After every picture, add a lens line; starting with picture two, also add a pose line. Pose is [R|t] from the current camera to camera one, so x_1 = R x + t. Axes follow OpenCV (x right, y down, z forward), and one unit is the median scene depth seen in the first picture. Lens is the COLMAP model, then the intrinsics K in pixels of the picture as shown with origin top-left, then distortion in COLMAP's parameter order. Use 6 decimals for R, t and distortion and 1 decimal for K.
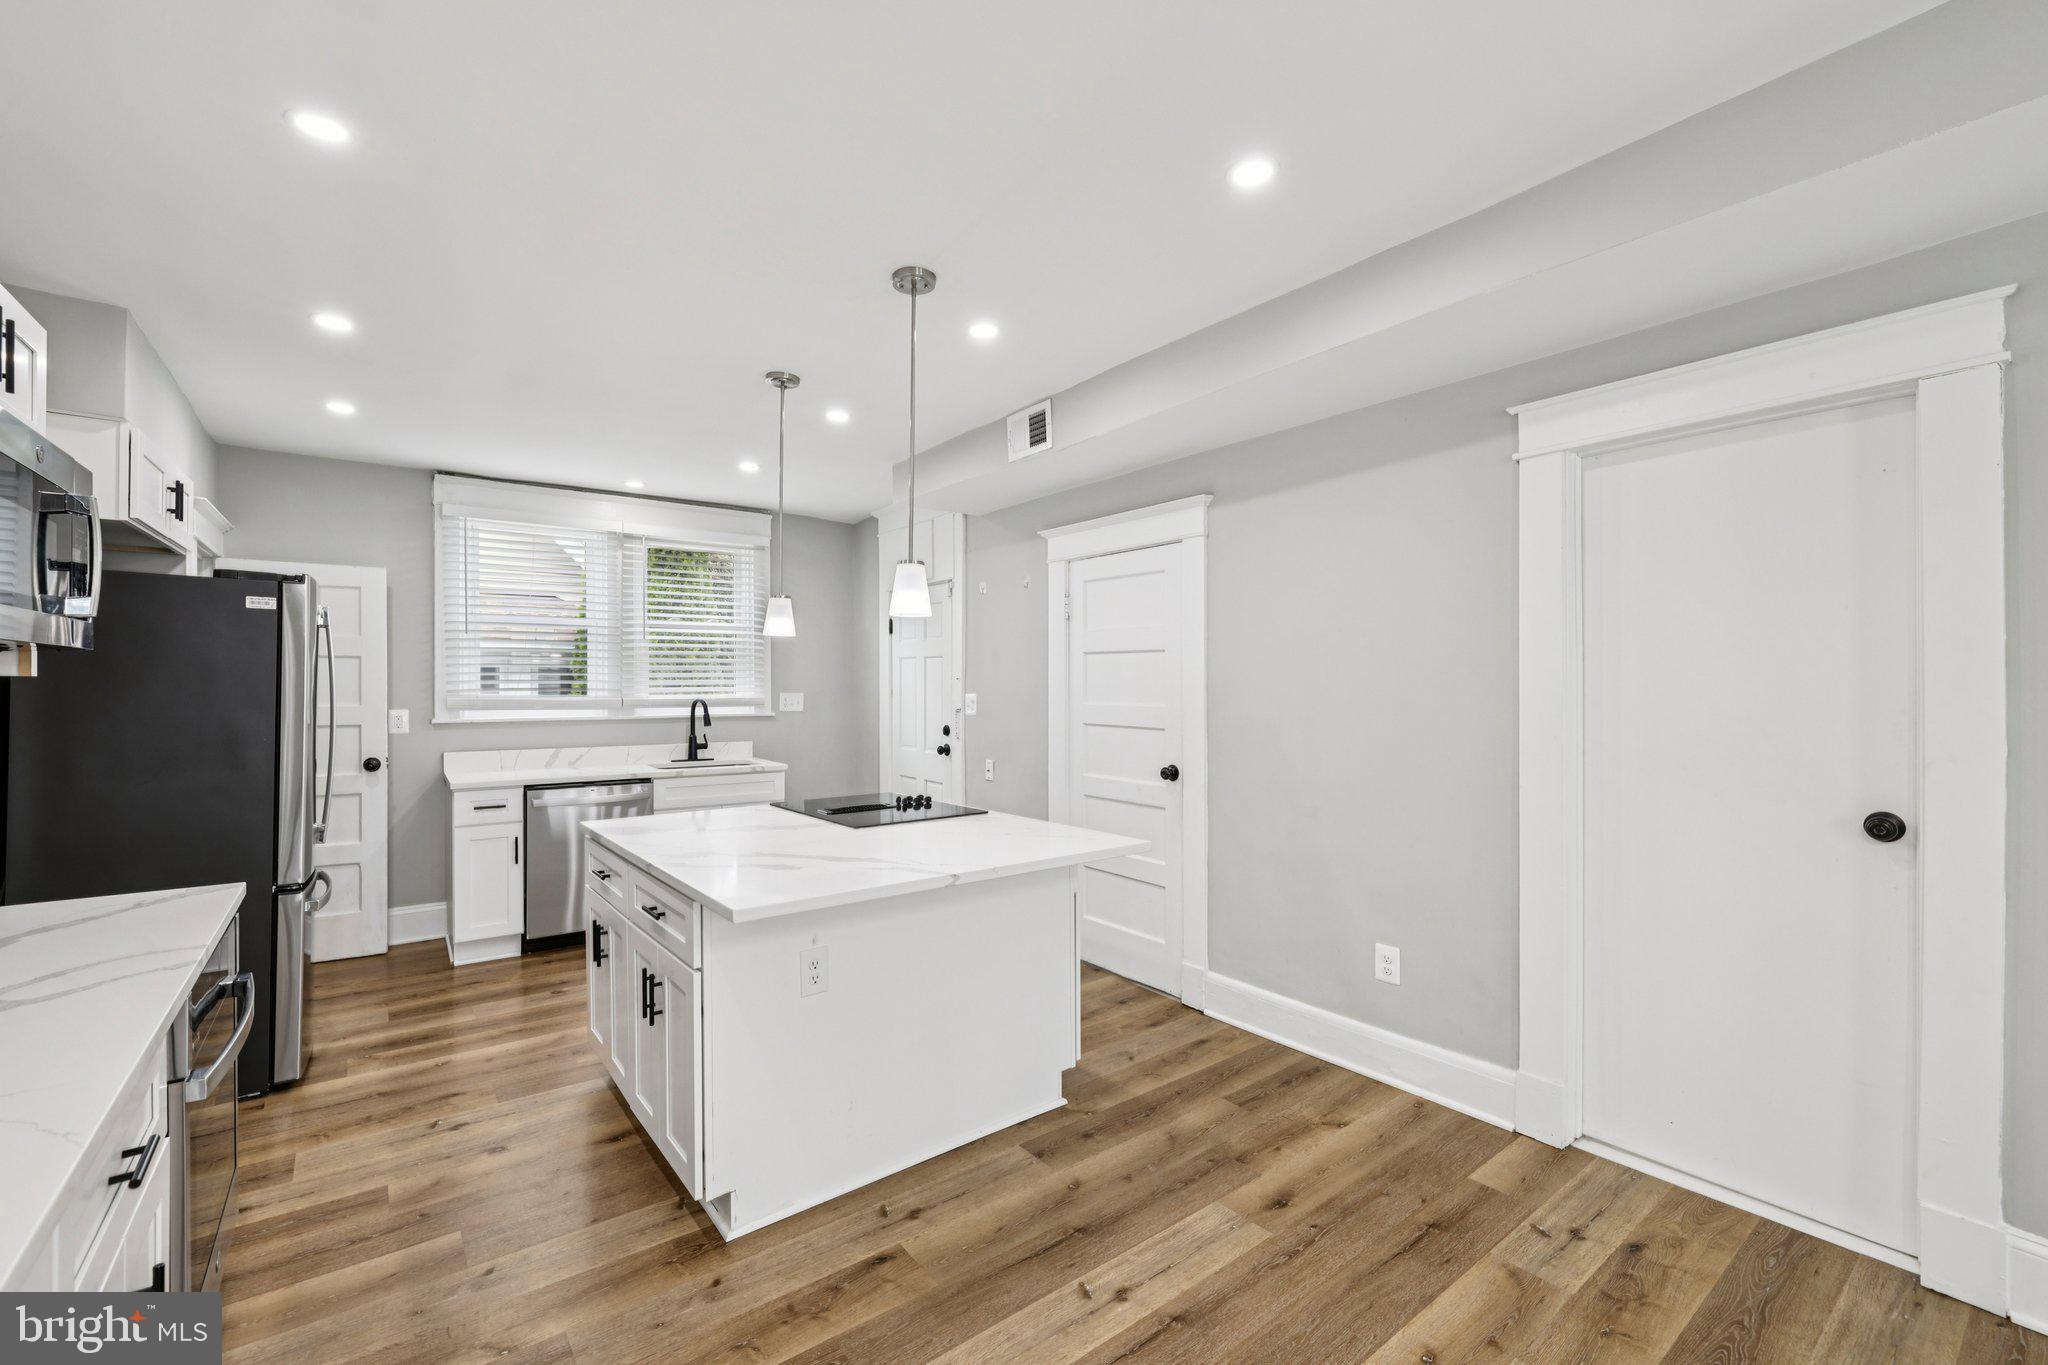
lens RADIAL K [[859.7, 0, 1017.2], [0, 859.7, 691.5], [0, 0, 1]] dist [0.000706, 0.000101]
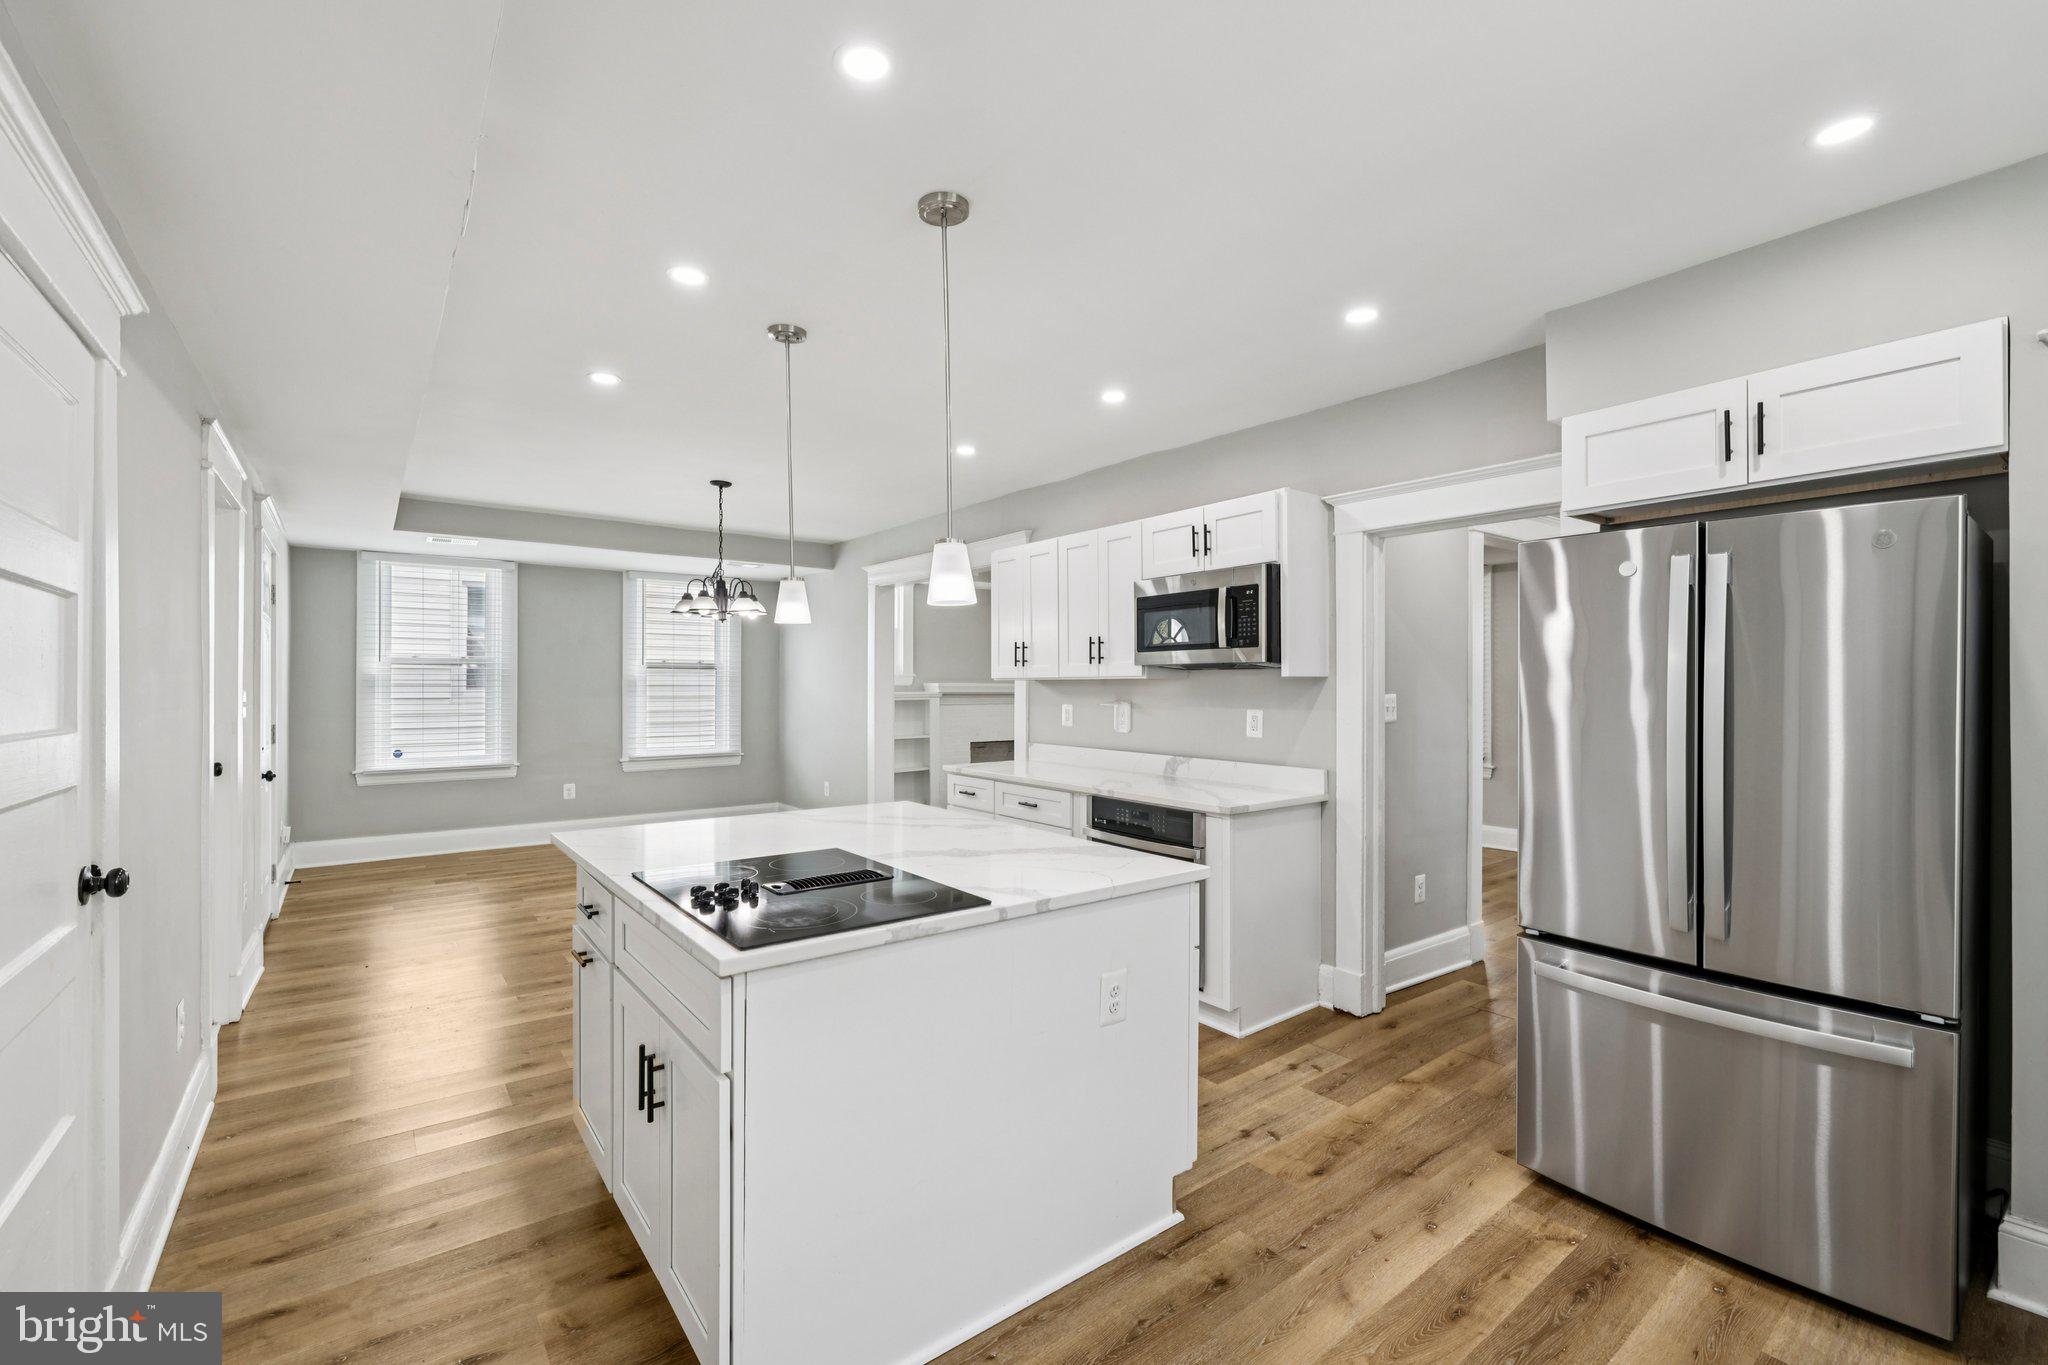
lens RADIAL K [[865.6, 0, 1019.6], [0, 865.6, 680.7], [0, 0, 1]] dist [-0.001099, -0.000226]
pose [[-0.999987, 0.000454, -0.005063, -0.240580], [0.000426, 0.999984, 0.005581, -0.008352], [0.005065, 0.005579, -0.999972, 1.223470]]
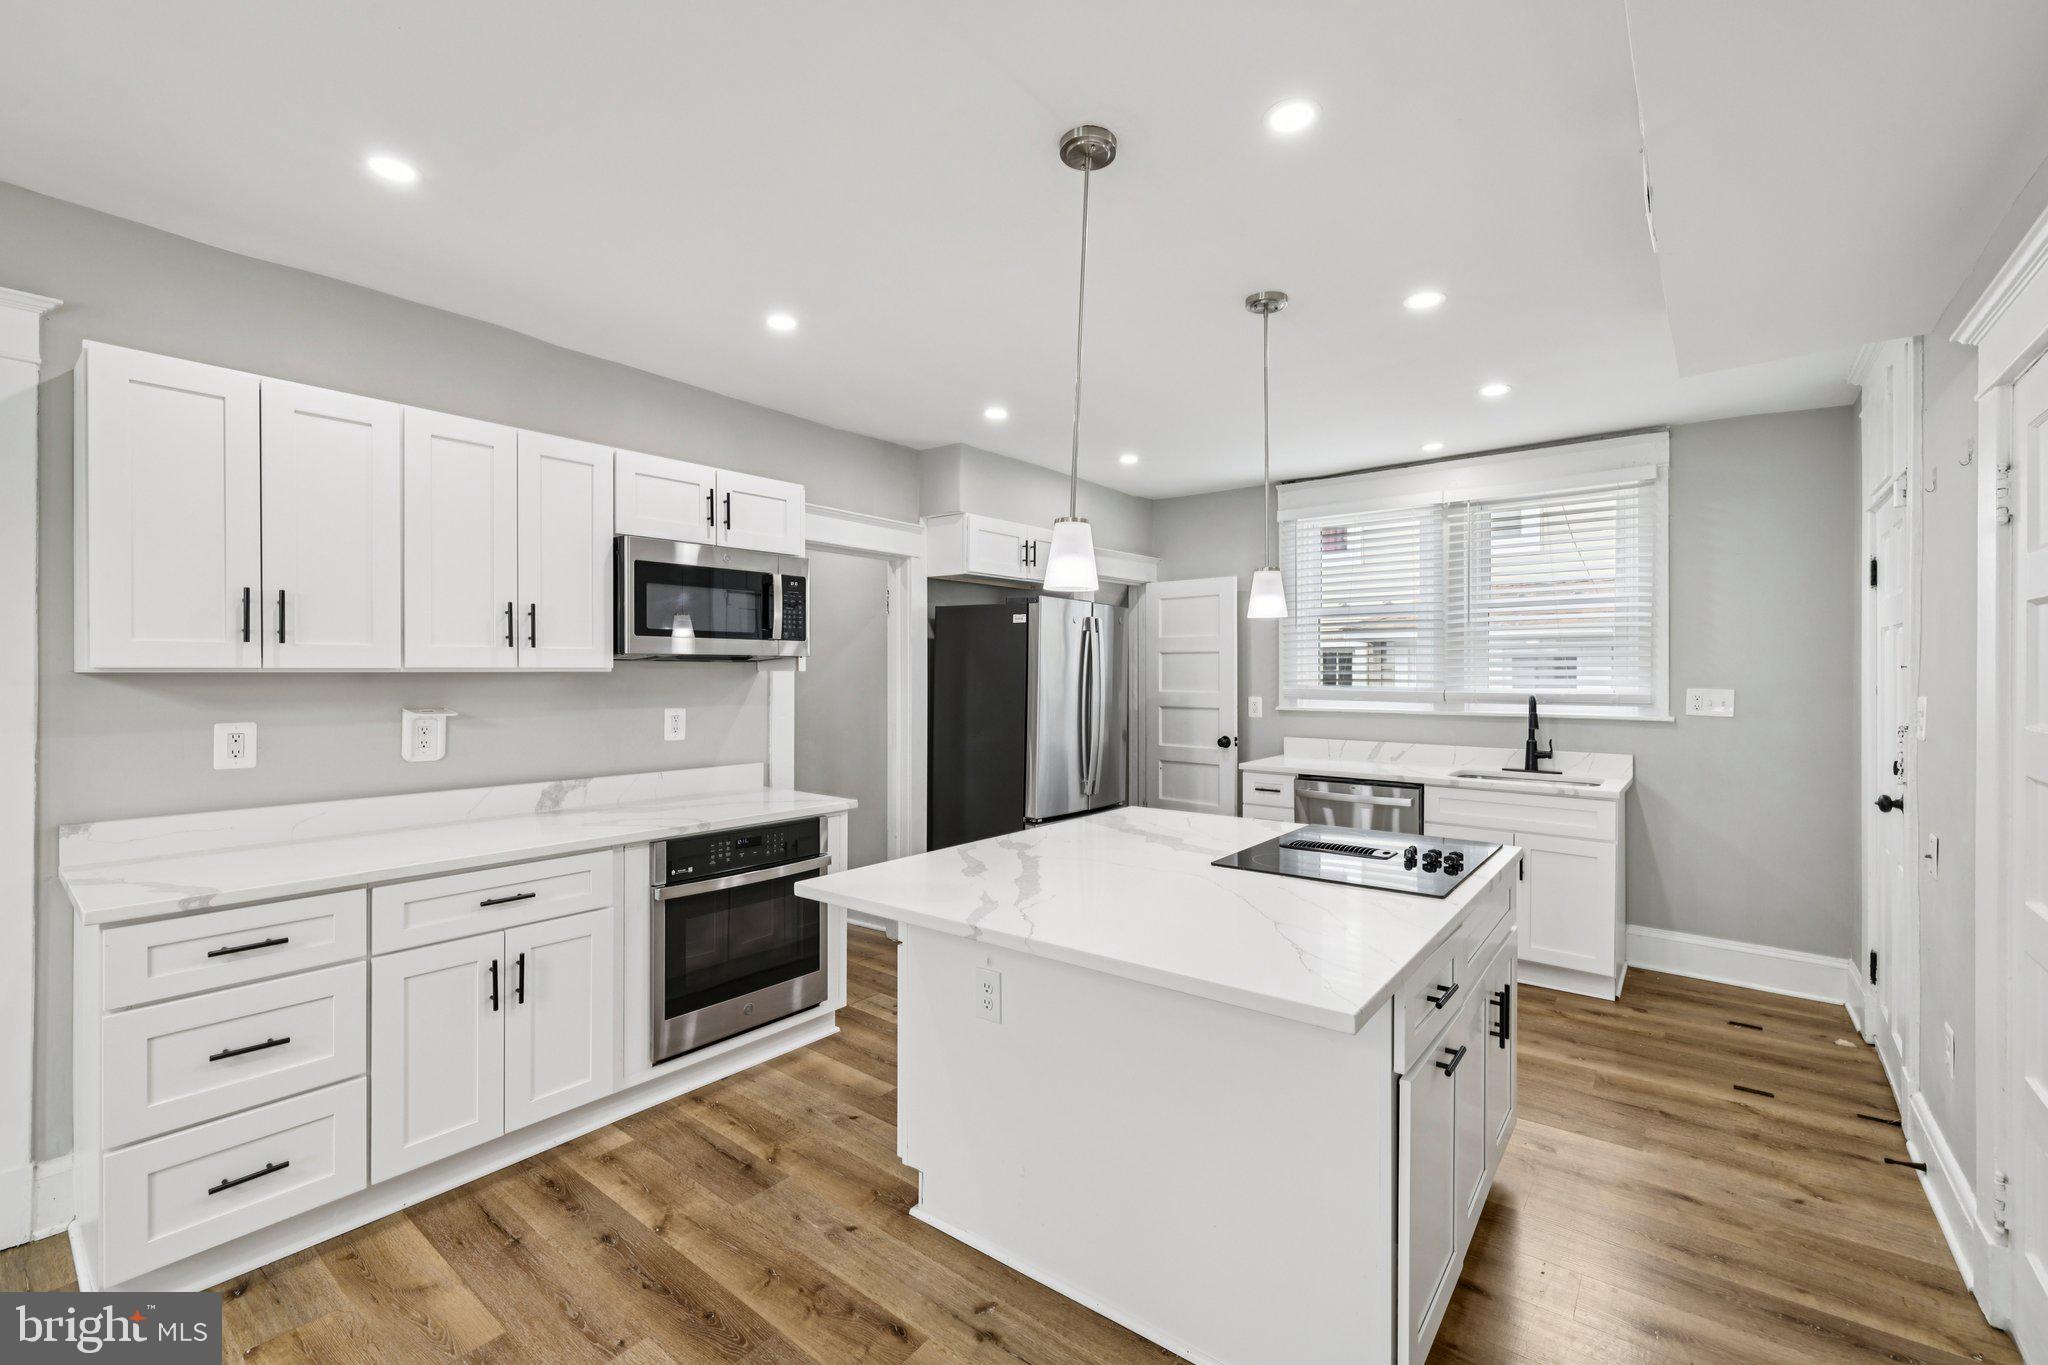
lens RADIAL K [[865.6, 0, 1019.6], [0, 865.6, 680.7], [0, 0, 1]] dist [-0.001099, -0.000226]
pose [[0.246680, 0.007986, -0.969064, 0.343871], [-0.008756, 0.999944, 0.006012, -0.005280], [0.969058, 0.007002, 0.246736, 0.425729]]
